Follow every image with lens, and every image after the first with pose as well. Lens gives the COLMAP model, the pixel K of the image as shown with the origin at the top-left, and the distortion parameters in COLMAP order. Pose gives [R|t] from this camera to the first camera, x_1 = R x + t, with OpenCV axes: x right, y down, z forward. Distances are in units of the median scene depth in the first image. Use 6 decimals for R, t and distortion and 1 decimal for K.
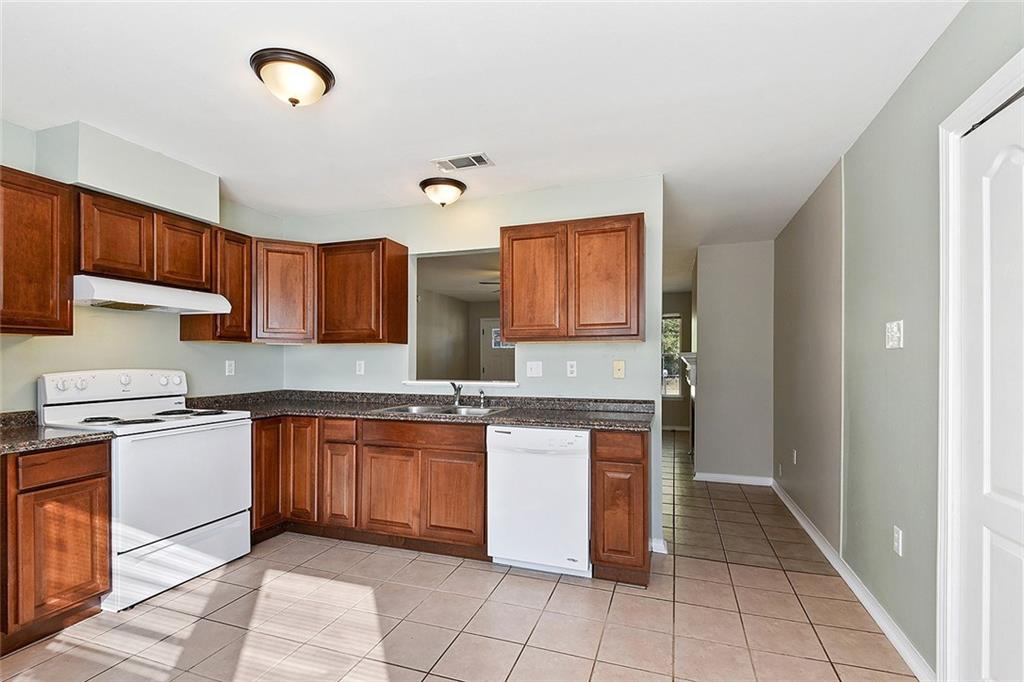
lens RADIAL K [[466.6, 0, 516.1], [0, 466.6, 347.3], [0, 0, 1]] dist [0.026958, -0.020735]
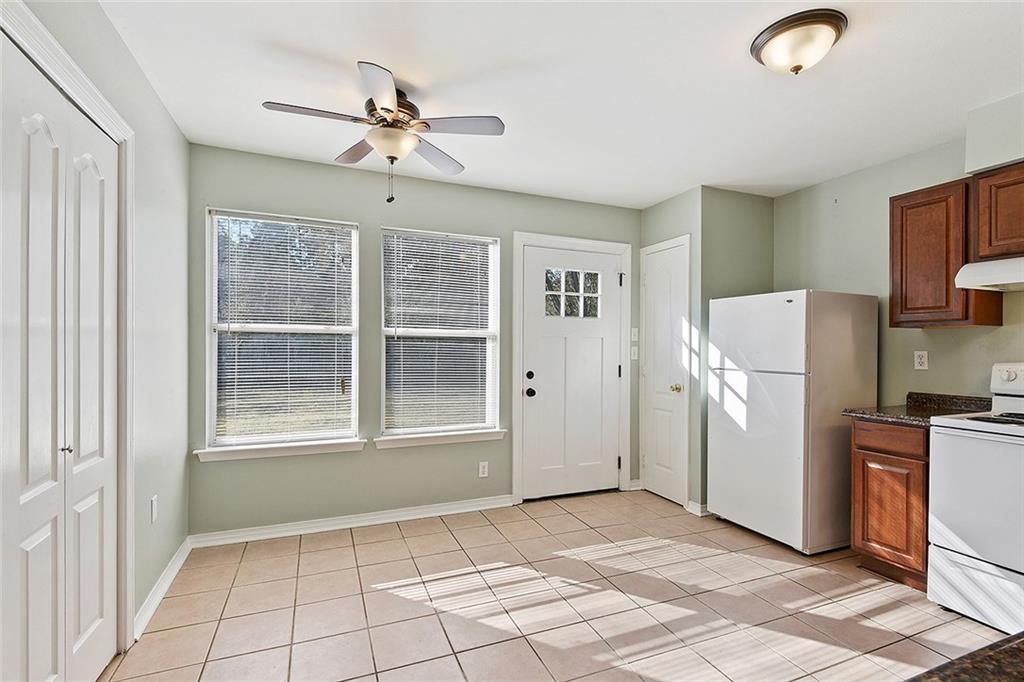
lens RADIAL K [[466.6, 0, 516.1], [0, 466.6, 347.3], [0, 0, 1]] dist [0.026958, -0.020735]
pose [[-0.741967, -0.009554, -0.670368, 0.513915], [-0.004352, 0.999946, -0.009433, 0.040846], [0.670422, -0.004081, -0.741968, 1.237137]]
